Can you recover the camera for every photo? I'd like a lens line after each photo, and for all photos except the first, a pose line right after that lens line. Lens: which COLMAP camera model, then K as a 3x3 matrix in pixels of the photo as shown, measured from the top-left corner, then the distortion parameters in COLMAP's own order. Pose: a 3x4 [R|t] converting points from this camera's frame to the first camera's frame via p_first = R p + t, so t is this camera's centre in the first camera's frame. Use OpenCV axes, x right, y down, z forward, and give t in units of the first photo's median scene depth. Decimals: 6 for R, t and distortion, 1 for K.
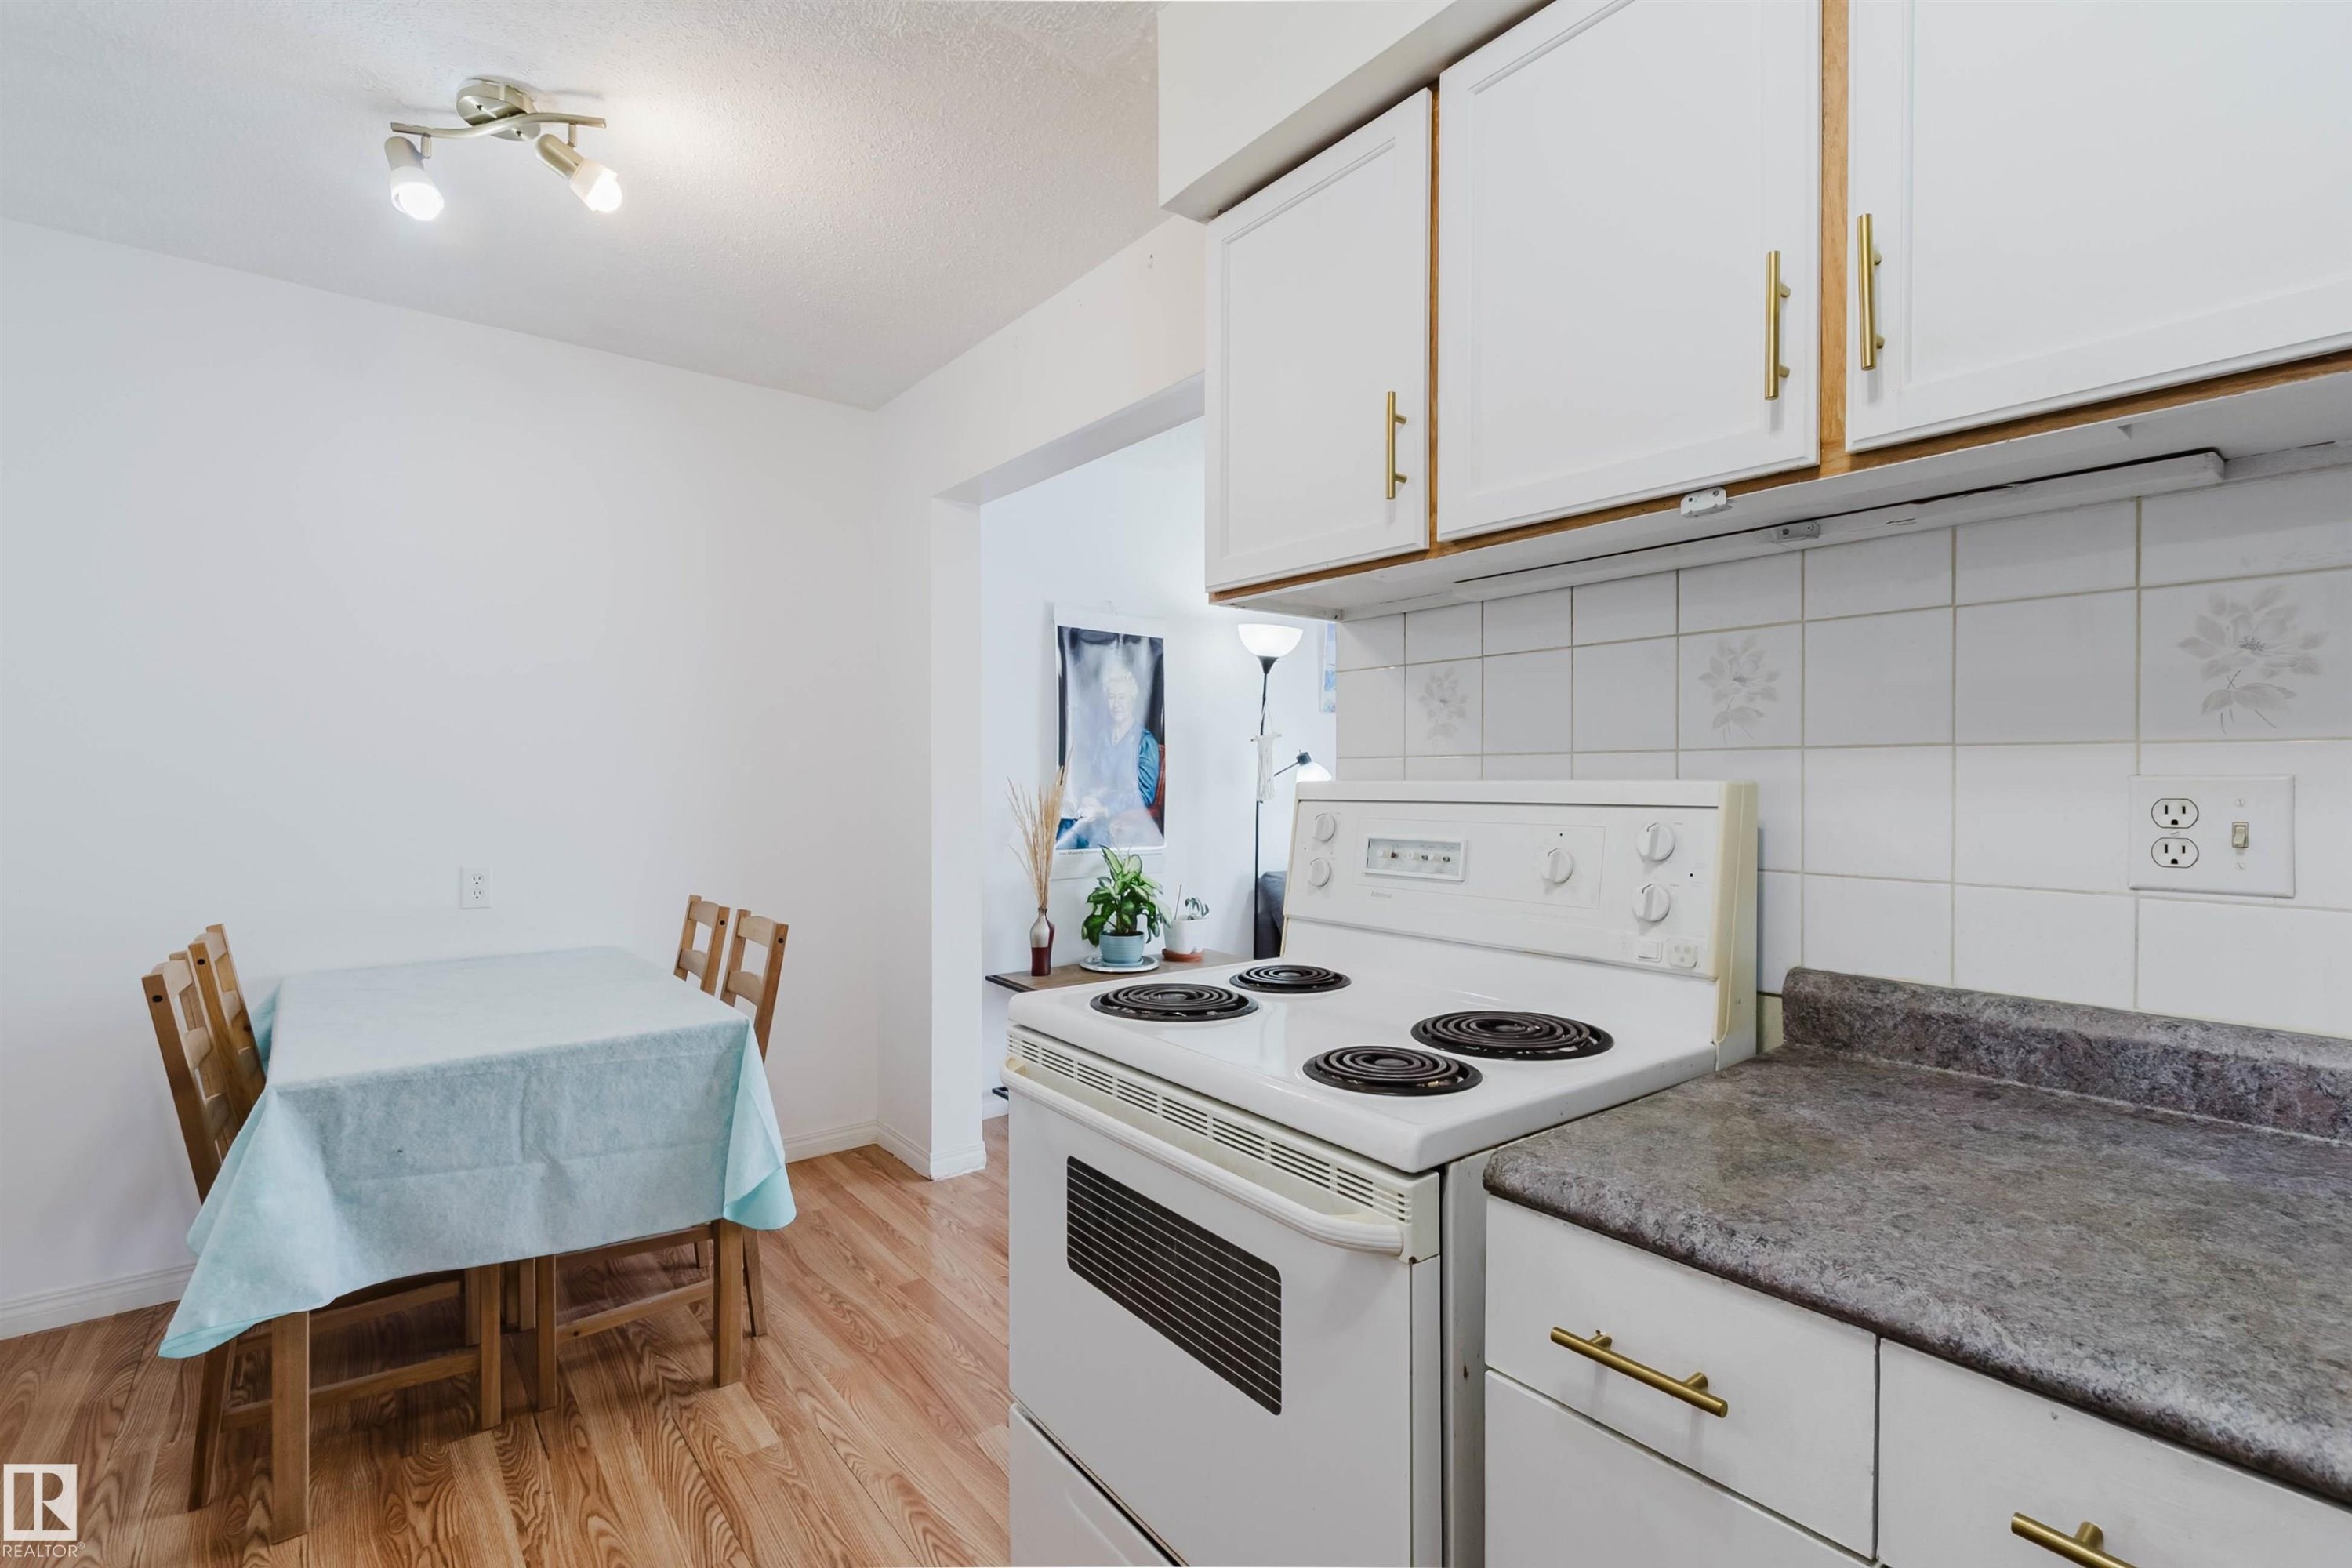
lens RADIAL K [[1086.9, 0, 1183.7], [0, 1086.9, 790.0], [0, 0, 1]] dist [0.012582, -0.000190]
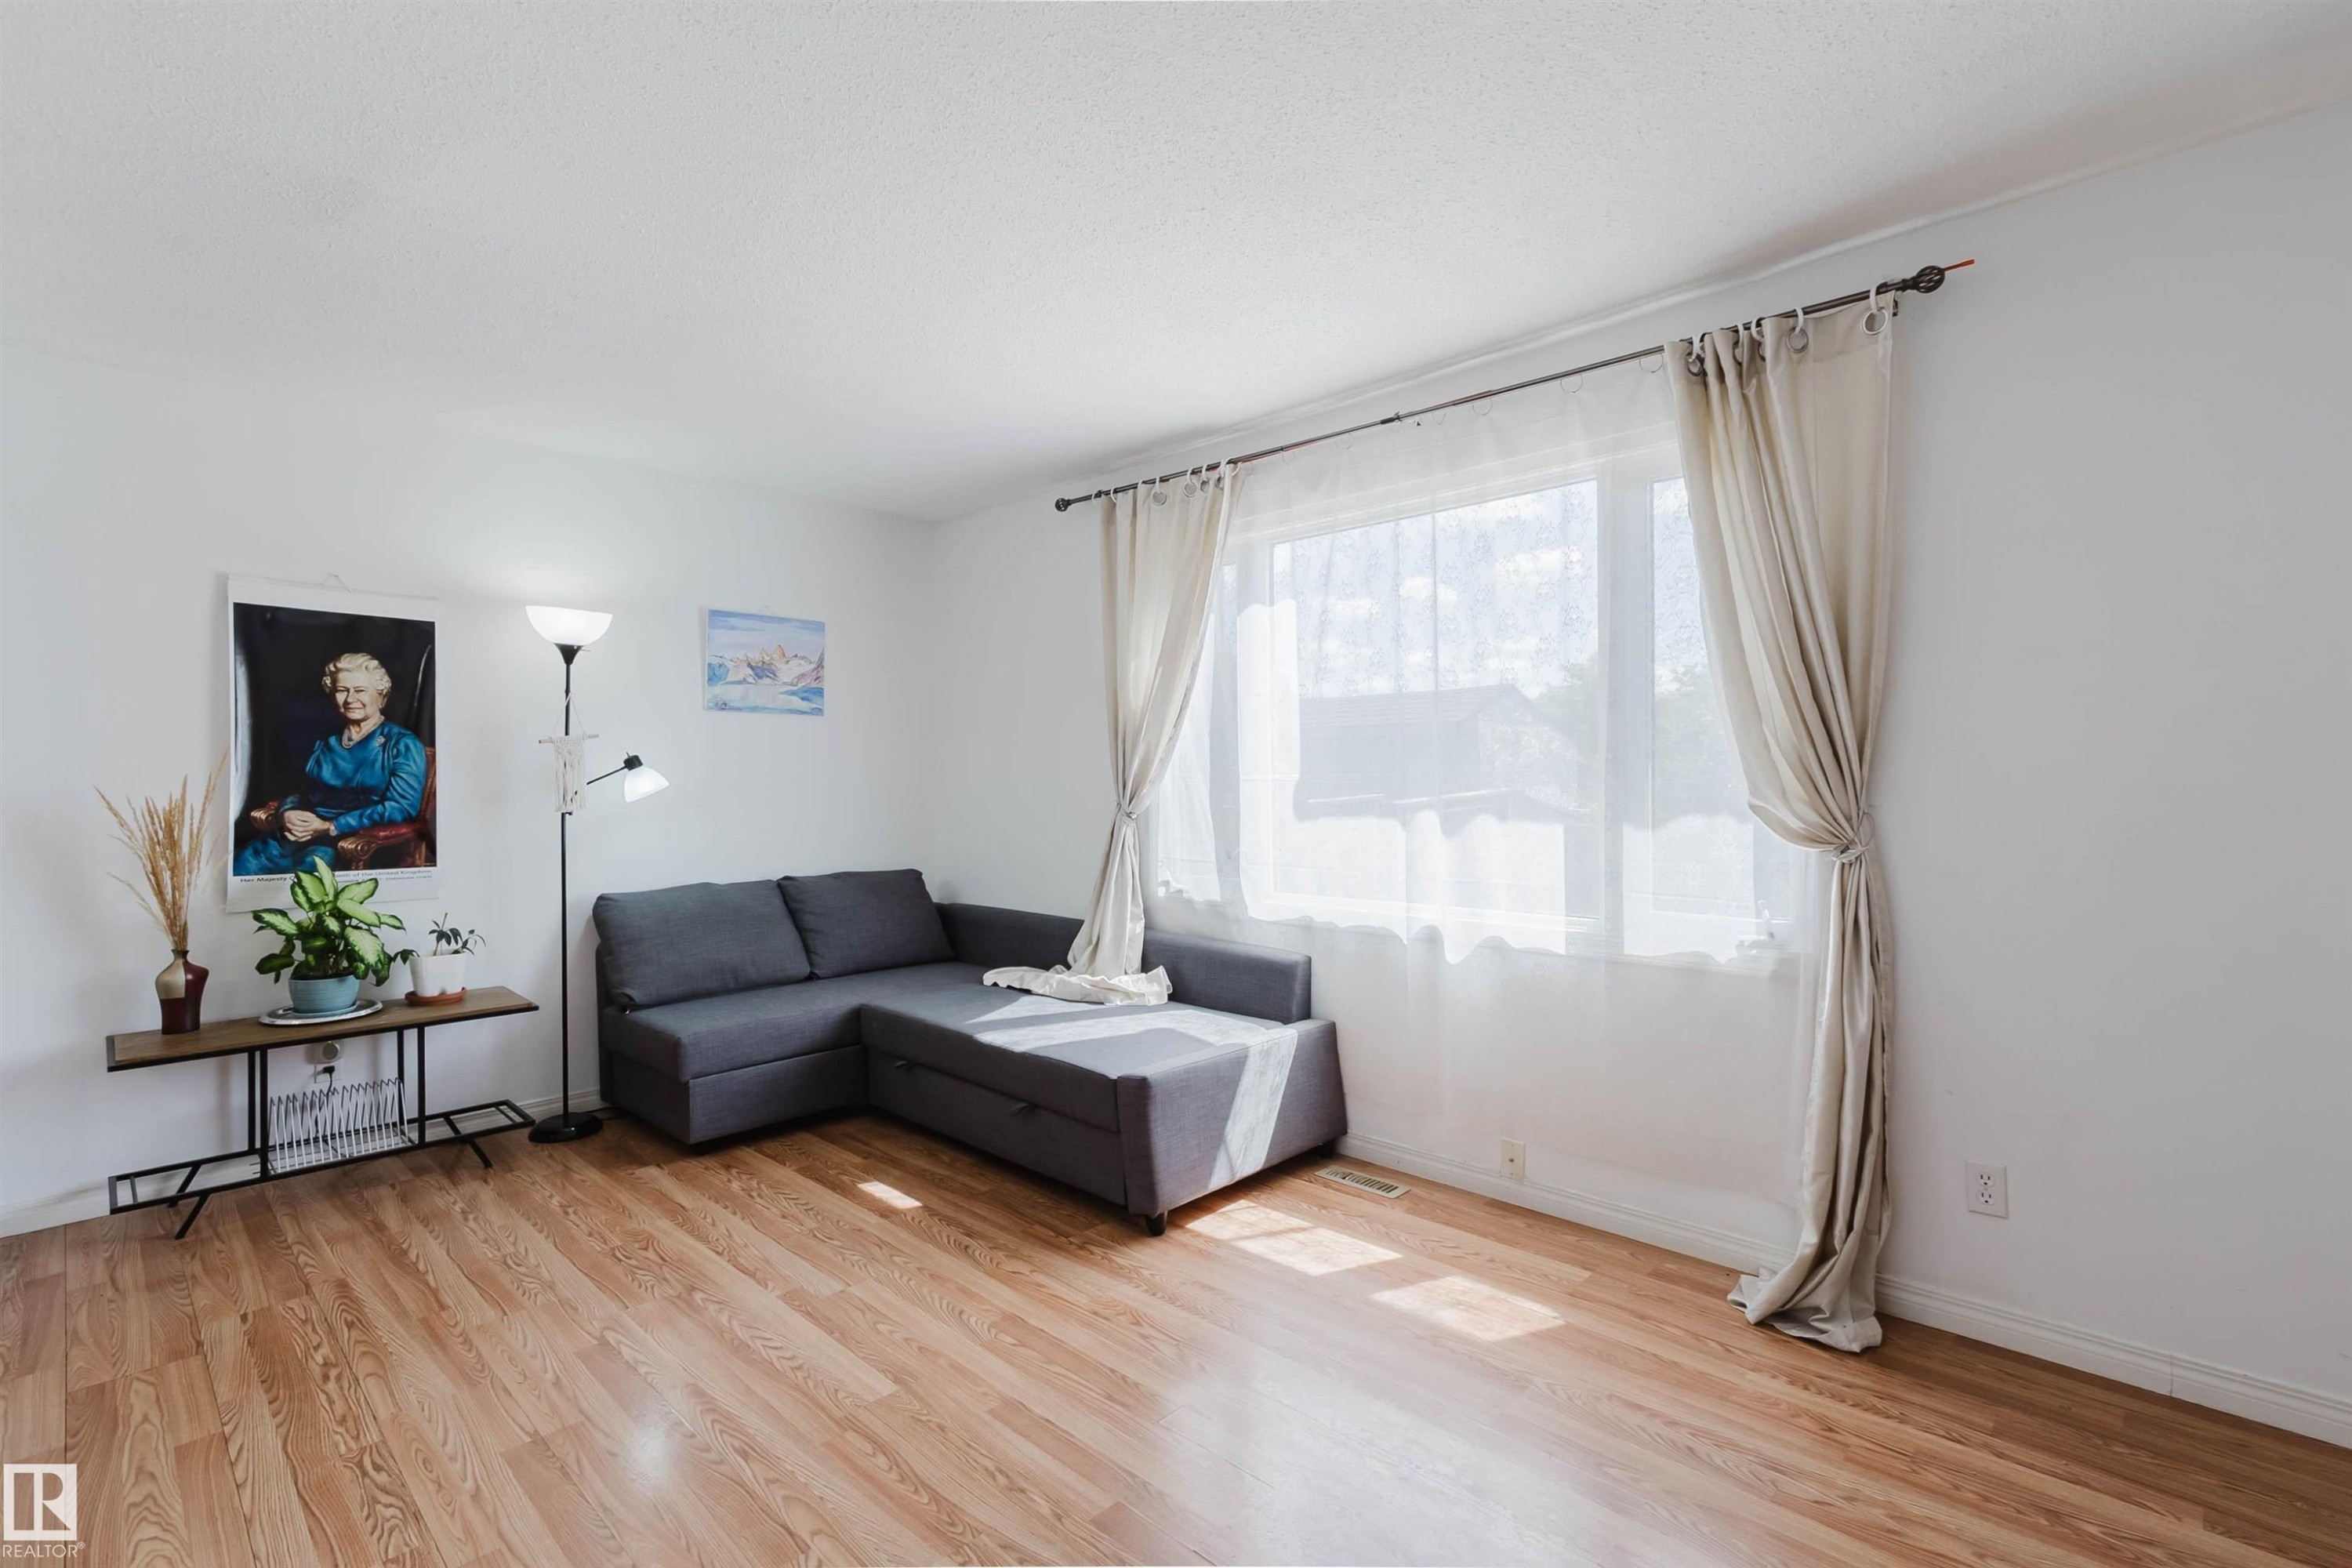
lens RADIAL K [[1086.9, 0, 1167.9], [0, 1086.9, 783.2], [0, 0, 1]] dist [0.012582, -0.000190]
pose [[0.991350, -0.007999, 0.131000, 1.306456], [0.008811, 0.999945, -0.005620, -0.012061], [-0.130948, 0.006726, 0.991366, 0.243089]]
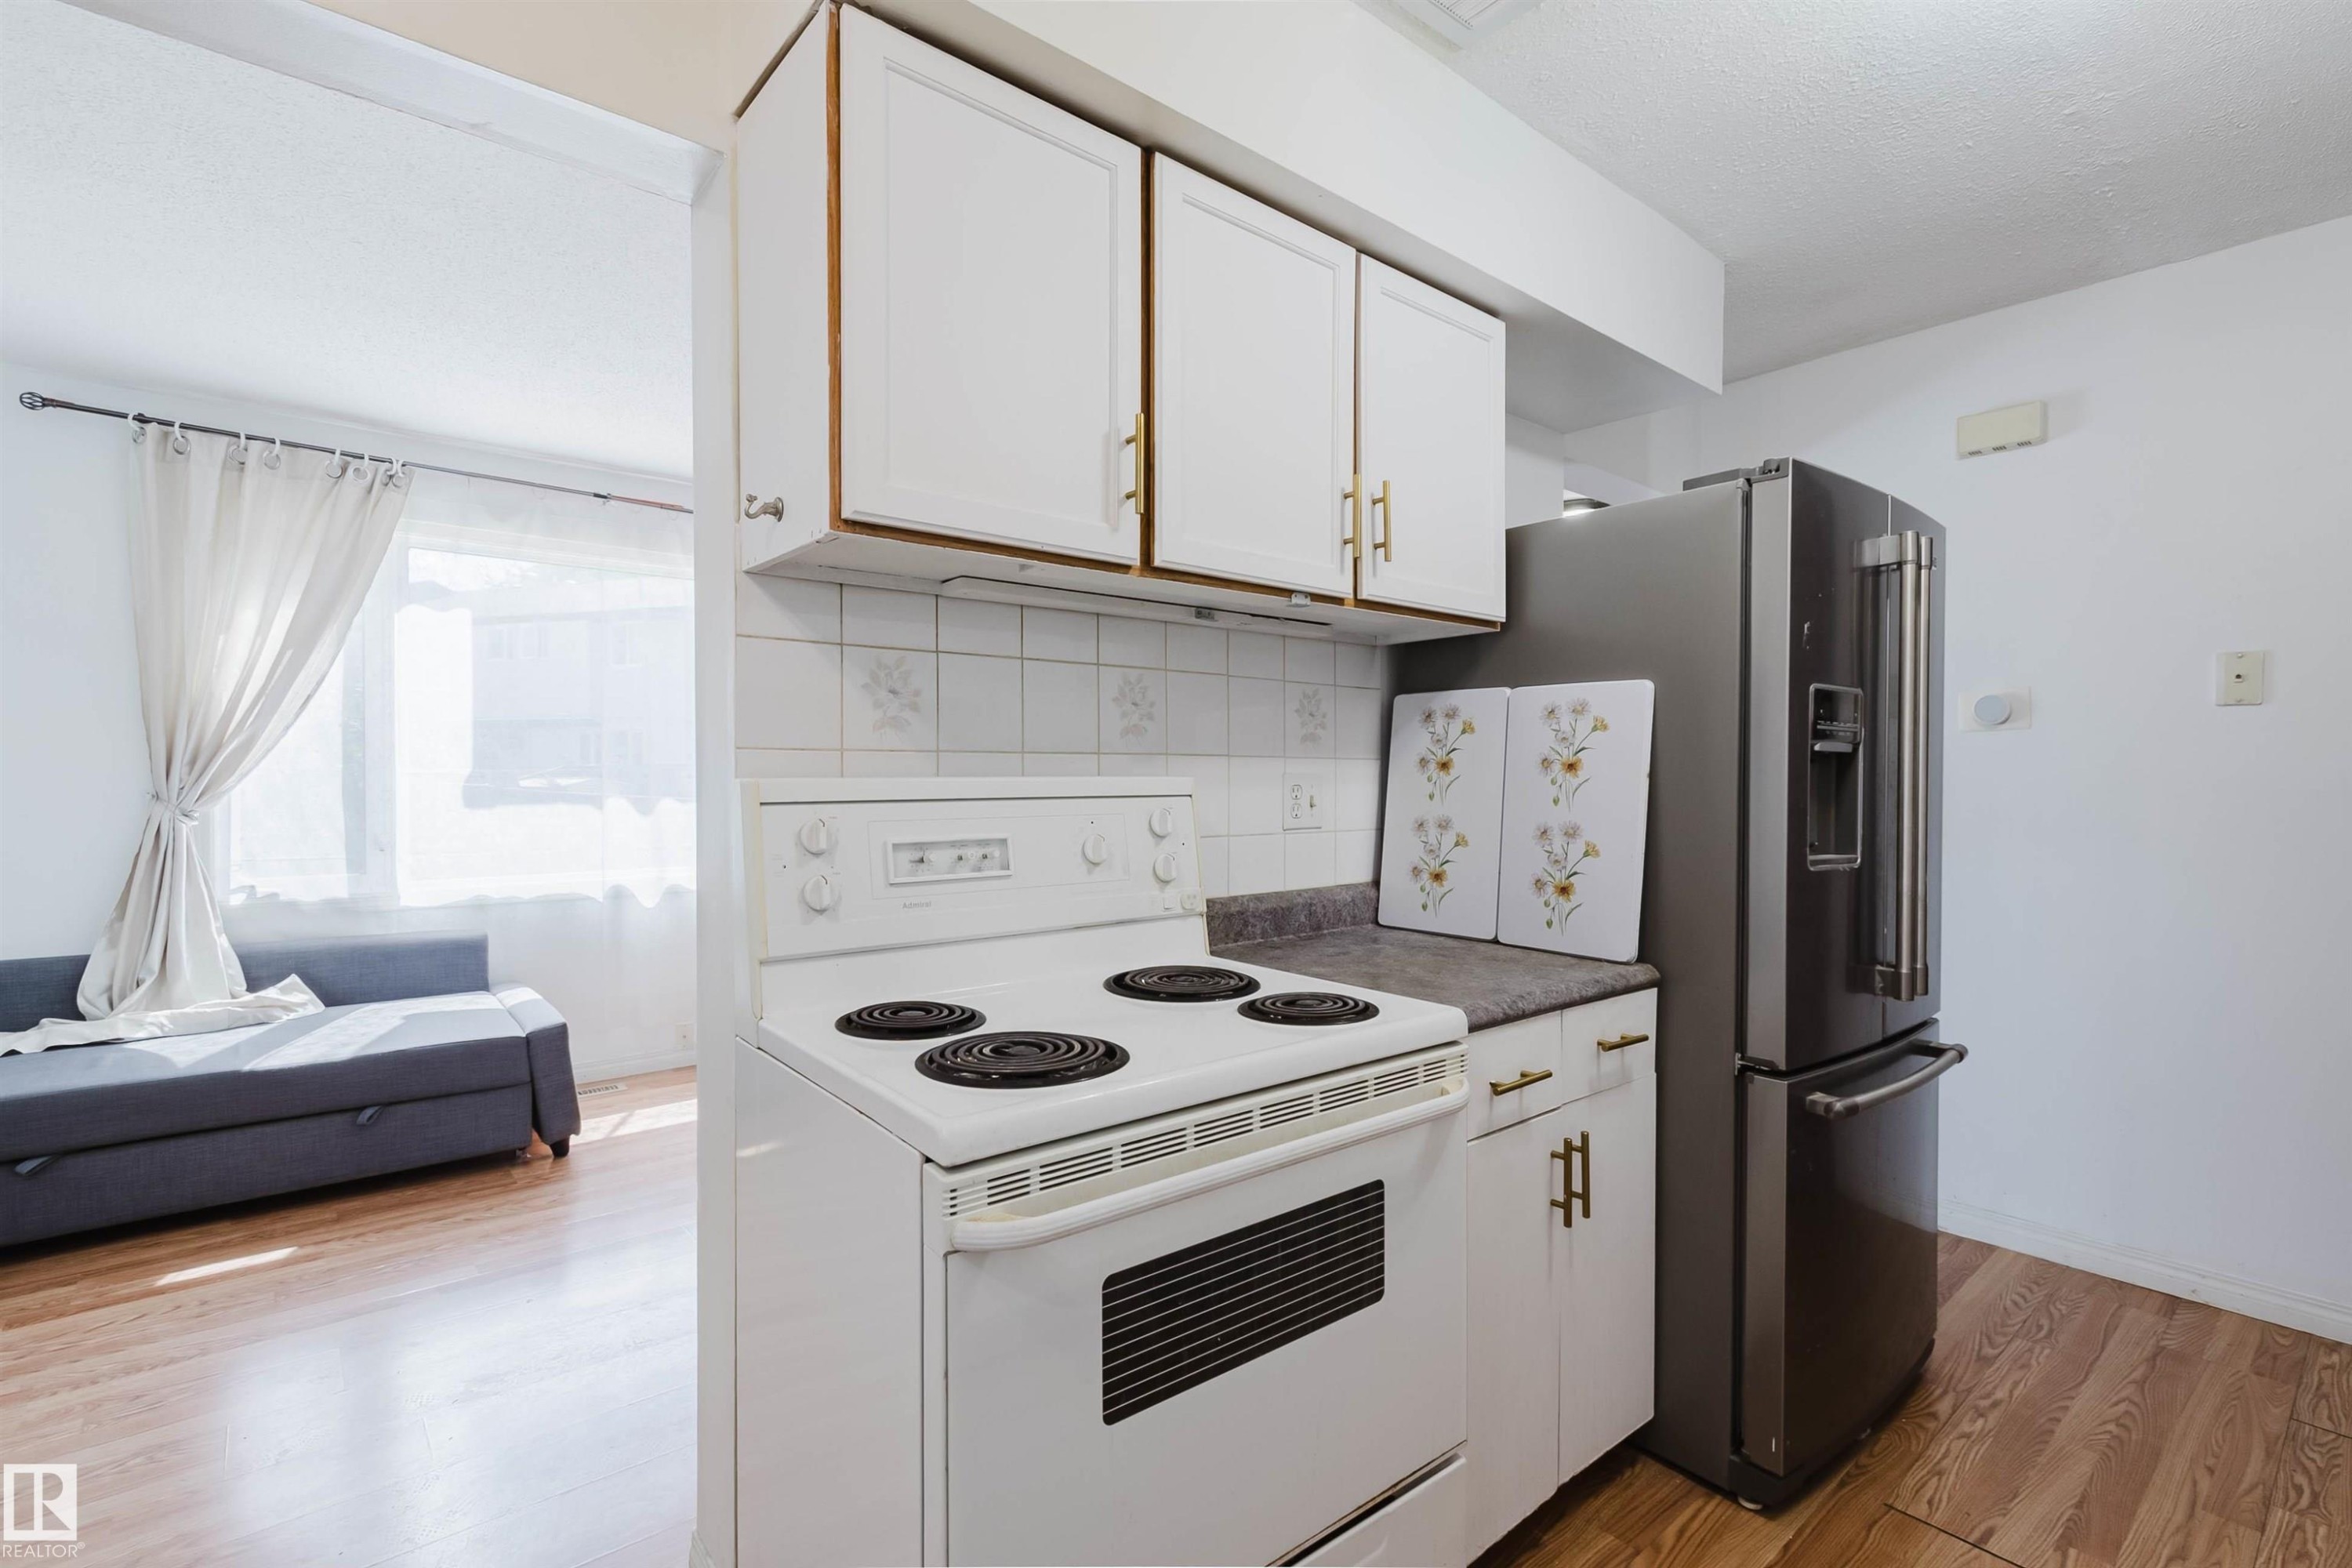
lens RADIAL K [[1086.9, 0, 1175.4], [0, 1086.9, 787.3], [0, 0, 1]] dist [0.012582, -0.000190]
pose [[-0.039751, -0.011297, 0.999146, -0.854868], [0.010359, 0.999878, 0.011718, -0.010545], [-0.999156, 0.010816, -0.039629, 0.978014]]
